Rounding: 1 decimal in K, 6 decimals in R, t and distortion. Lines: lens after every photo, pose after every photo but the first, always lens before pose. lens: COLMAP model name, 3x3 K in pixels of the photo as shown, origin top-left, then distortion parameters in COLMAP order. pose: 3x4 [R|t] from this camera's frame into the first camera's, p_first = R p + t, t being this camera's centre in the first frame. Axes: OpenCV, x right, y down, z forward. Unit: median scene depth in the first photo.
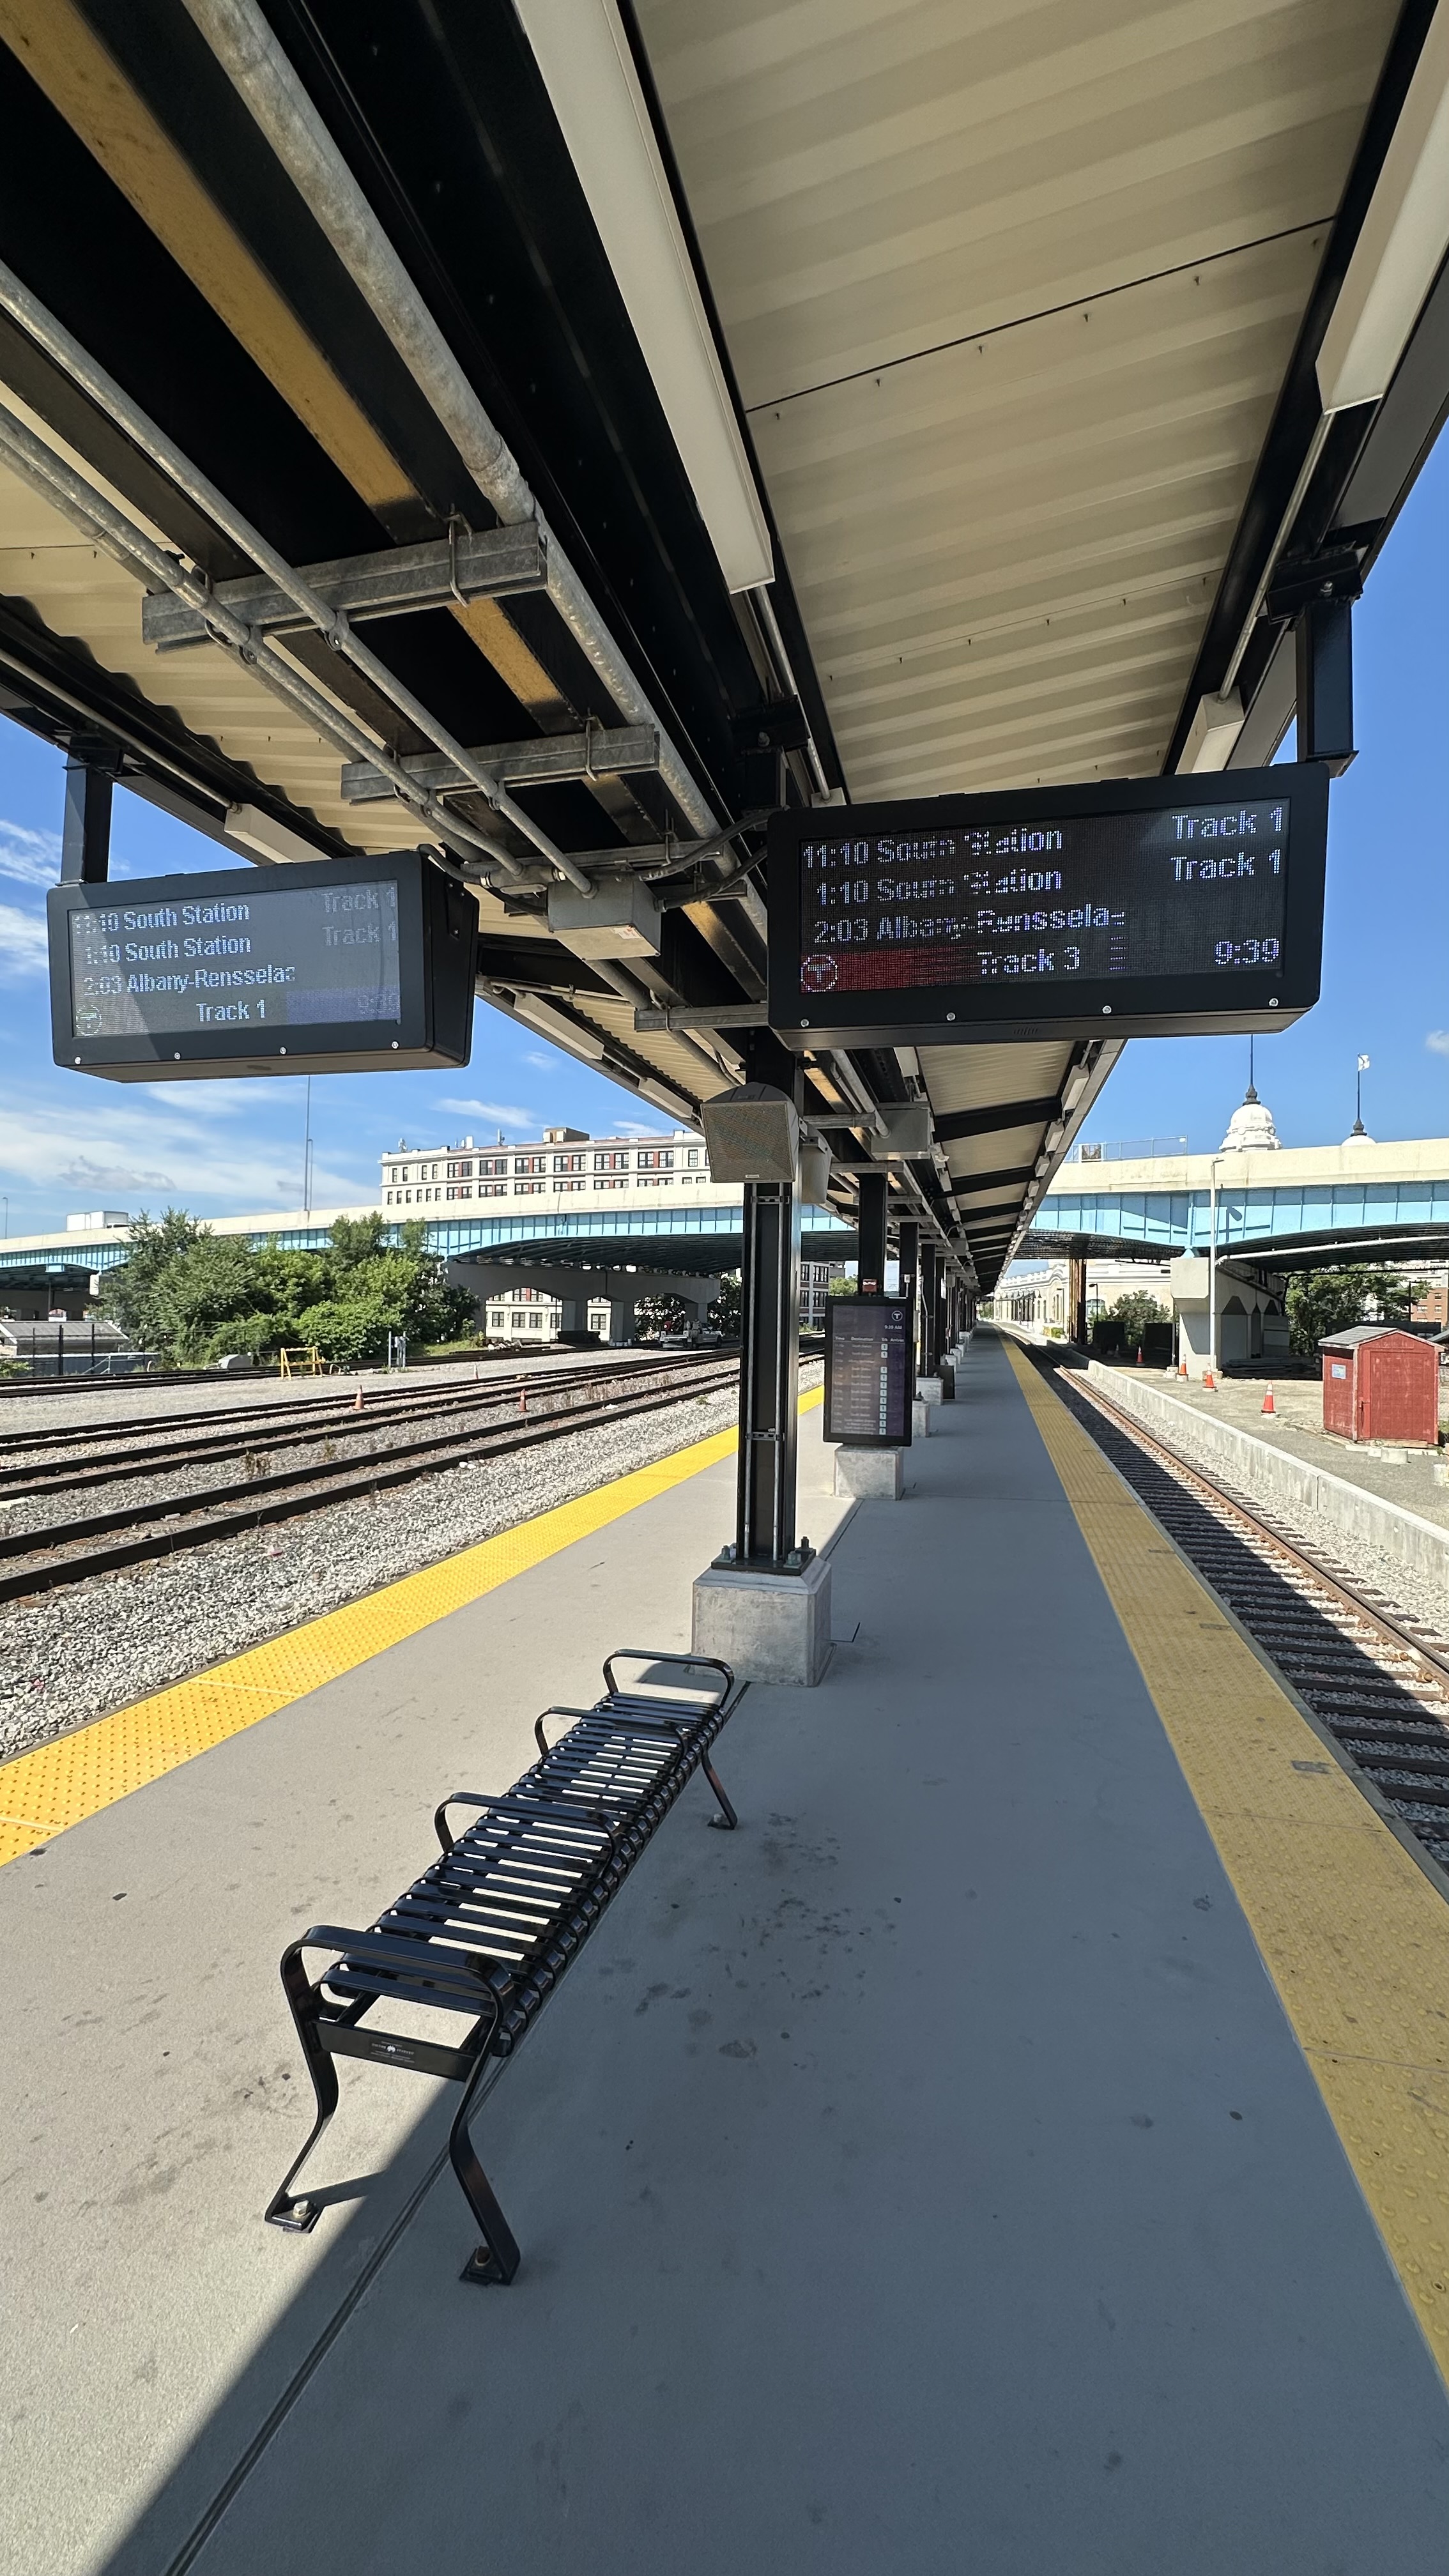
lens RADIAL K [[1025.0, 0, 723.4], [0, 1025.0, 1287.1], [0, 0, 1]] dist [-0.004865, -0.000049]
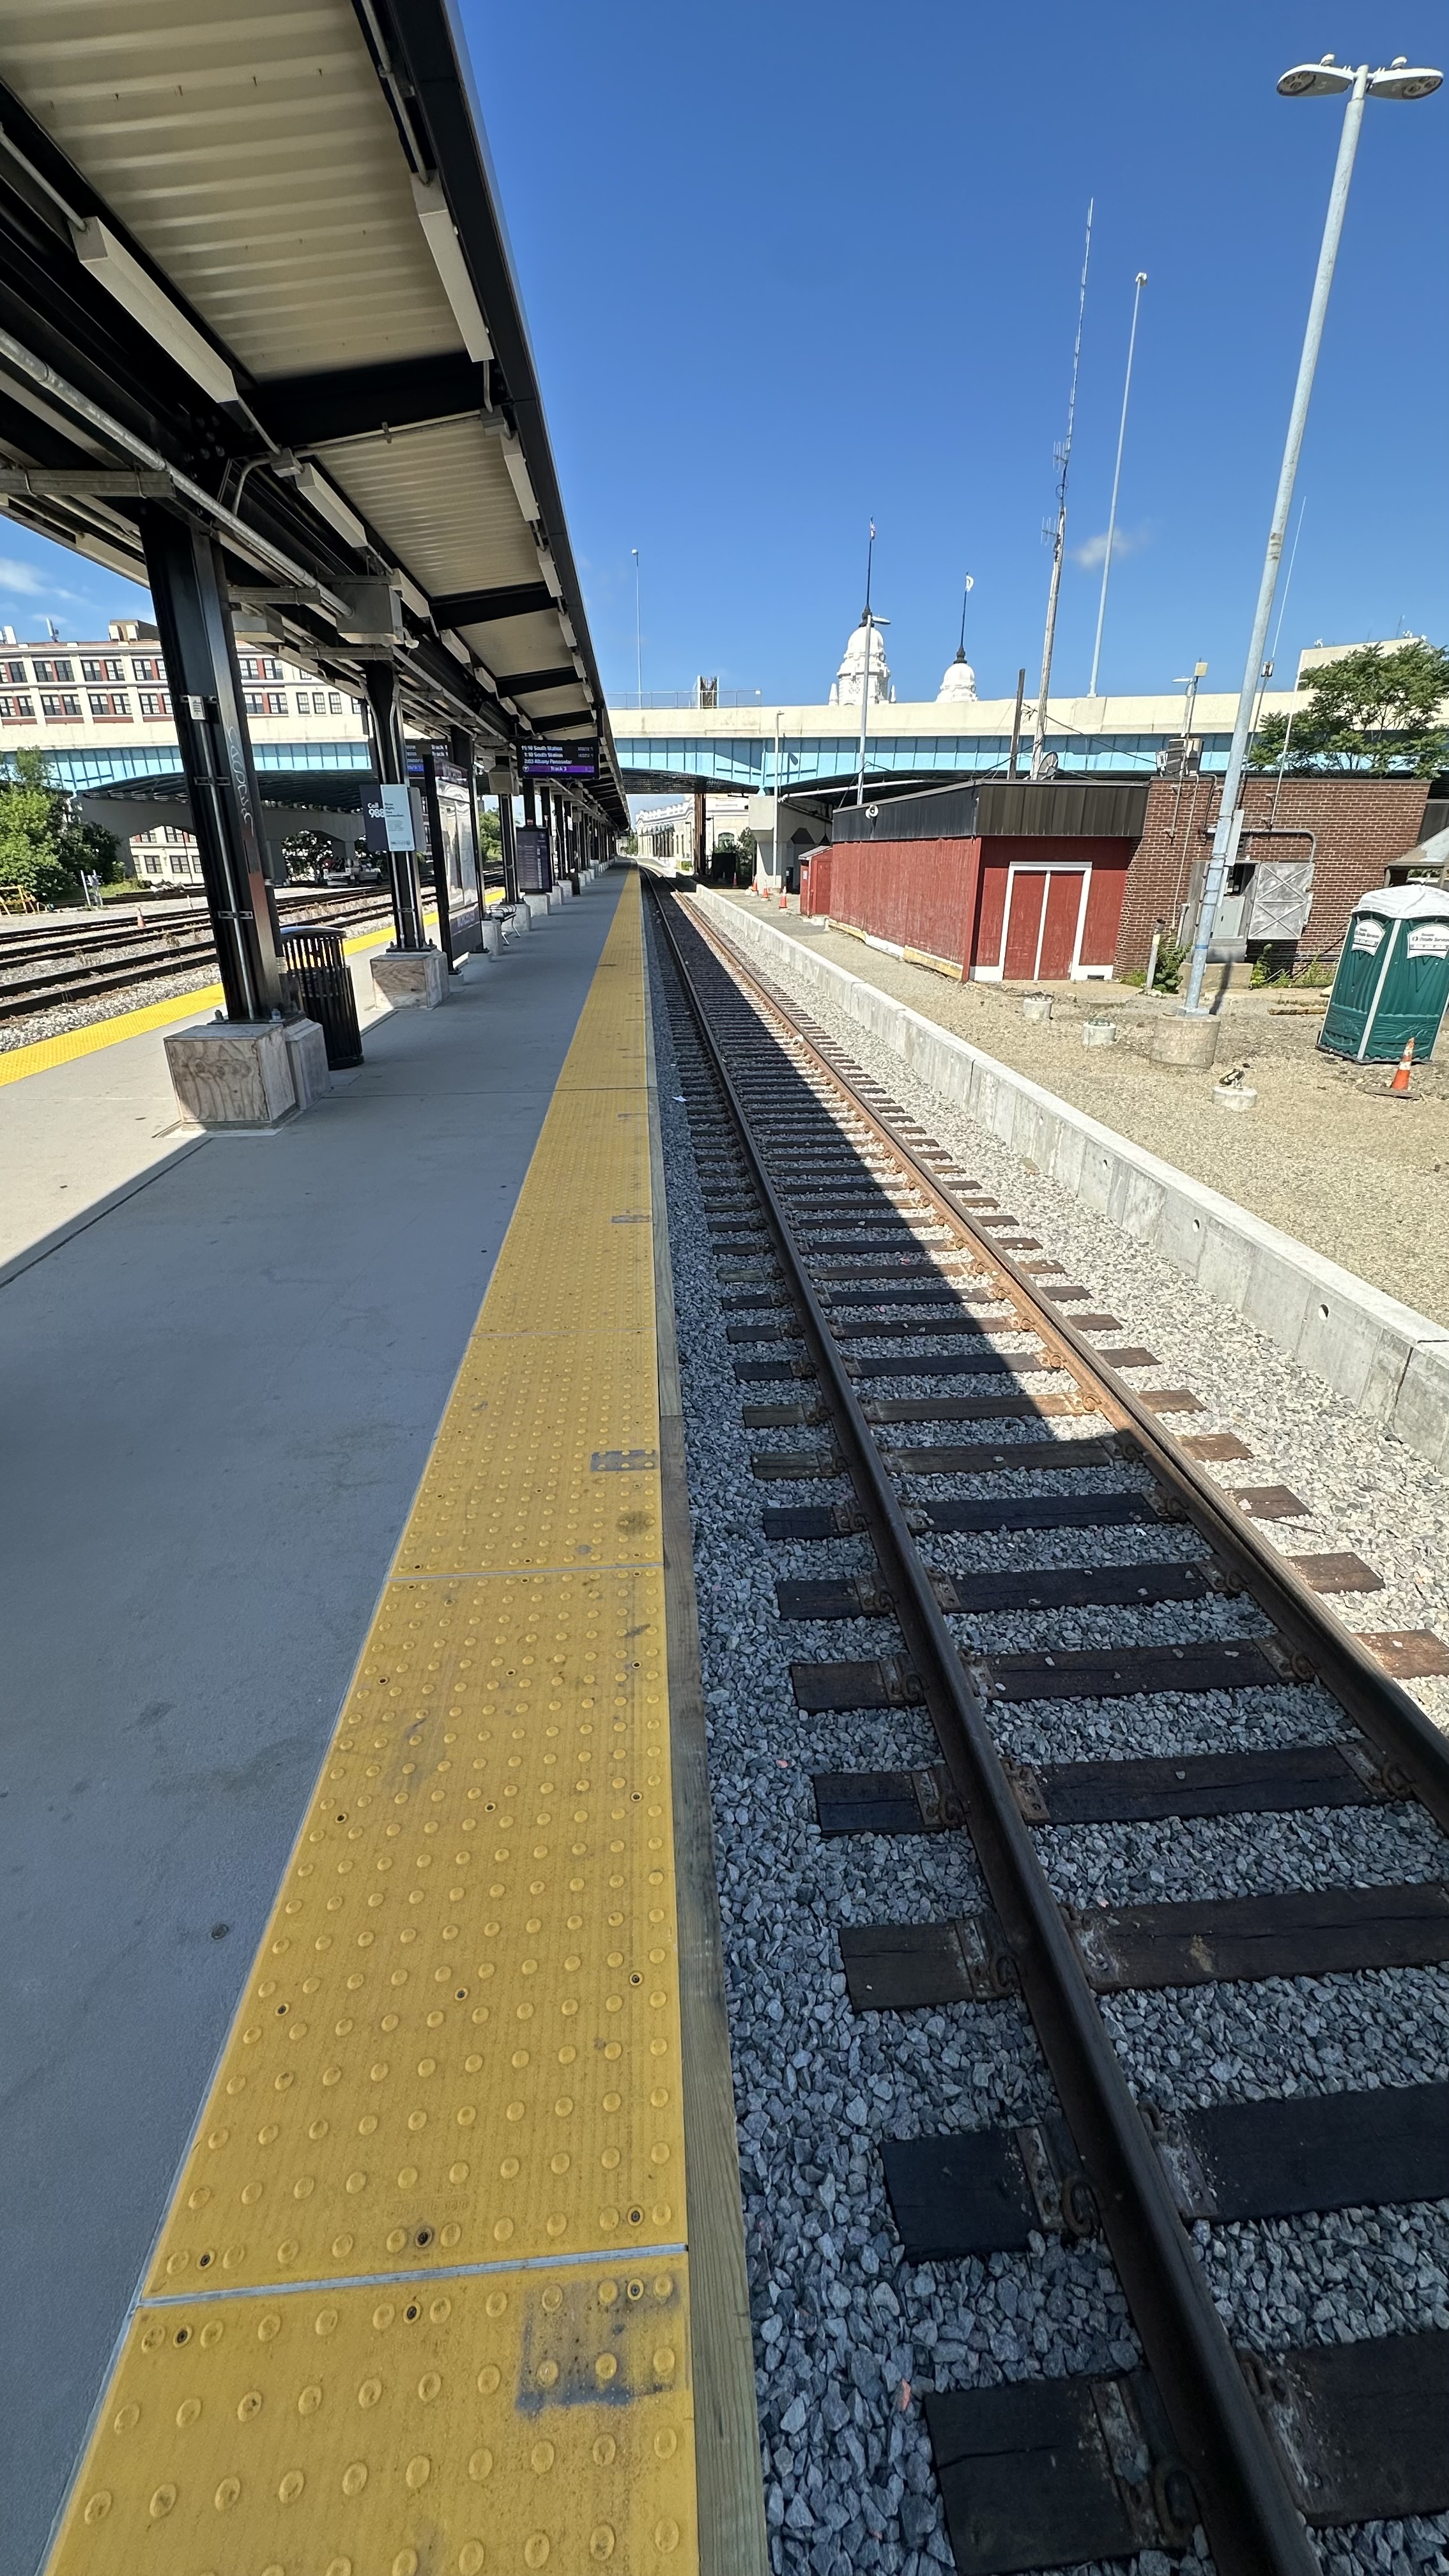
lens RADIAL K [[1025.0, 0, 731.5], [0, 1025.0, 1289.1], [0, 0, 1]] dist [-0.004865, -0.000049]
pose [[0.943671, -0.142873, 0.298450, -0.046344], [0.005941, 0.909144, 0.416438, -0.000573], [-0.330832, -0.391208, 0.858782, -0.268120]]
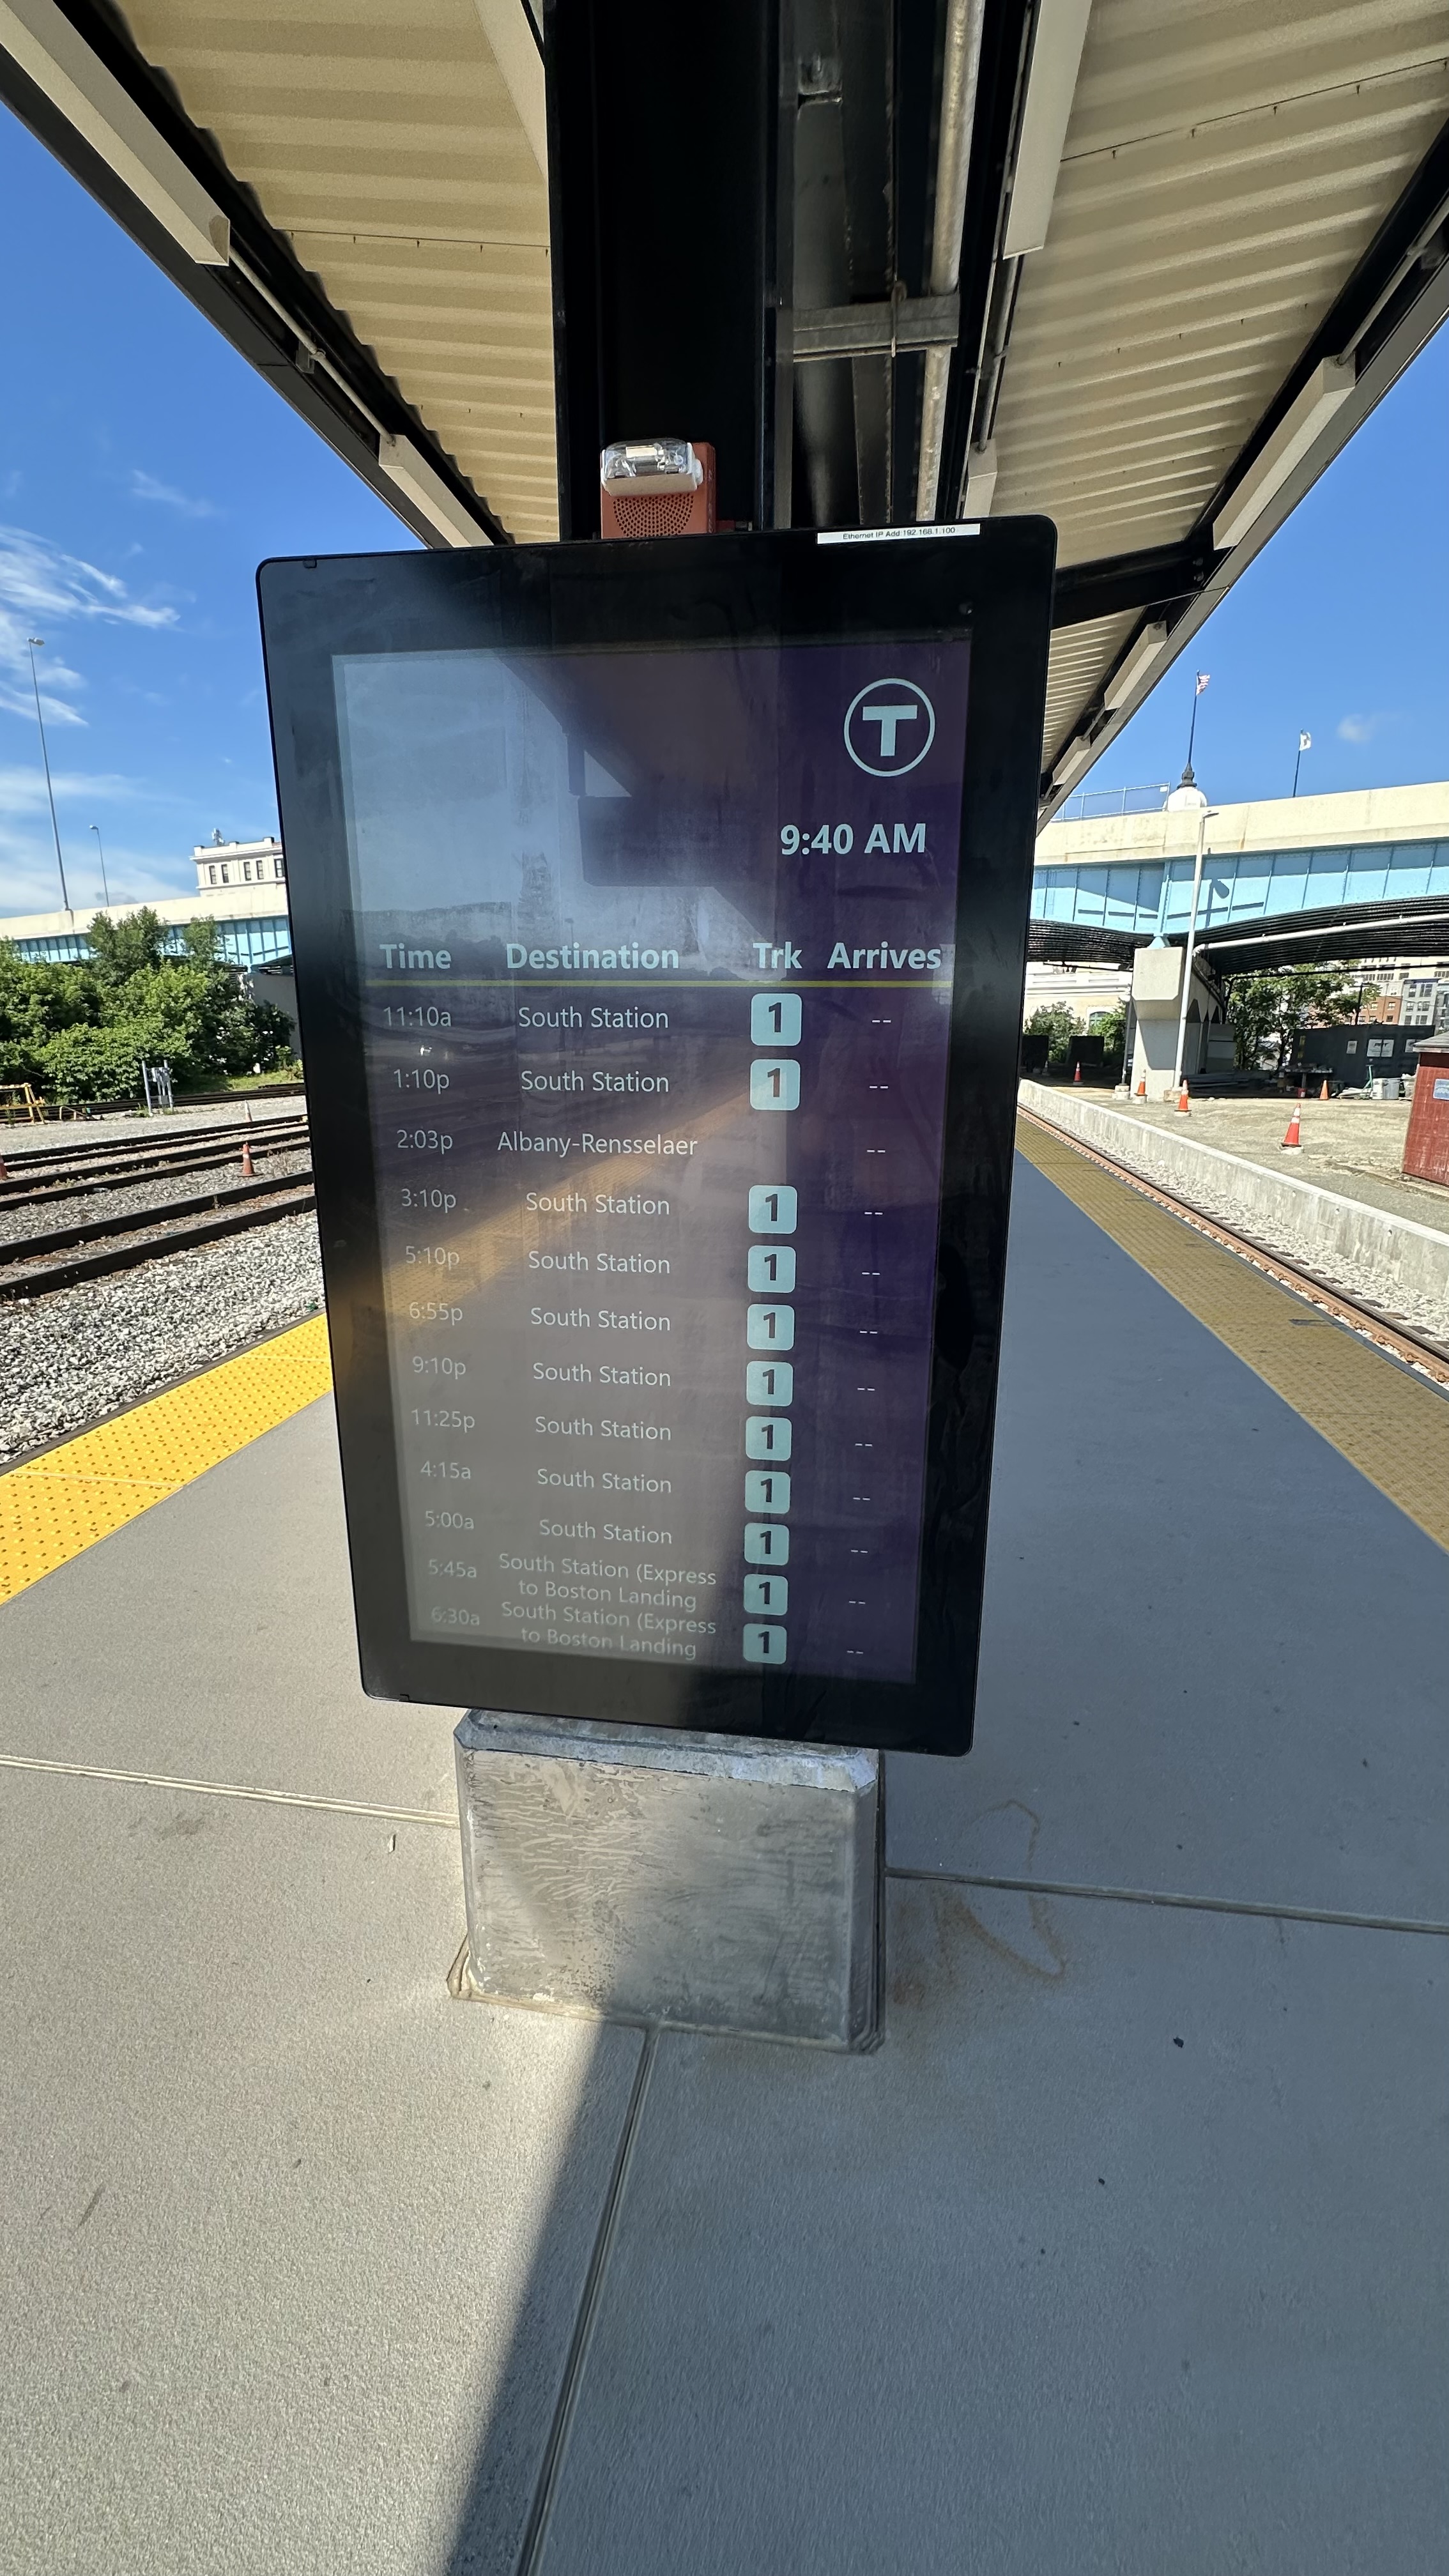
lens RADIAL K [[1025.0, 0, 719.9], [0, 1025.0, 1279.4], [0, 0, 1]] dist [-0.004865, -0.000049]
pose [[0.995324, -0.038382, 0.088641, 0.022971], [0.014493, 0.966619, 0.255807, 0.009330], [-0.095500, -0.253326, 0.962655, 0.144631]]
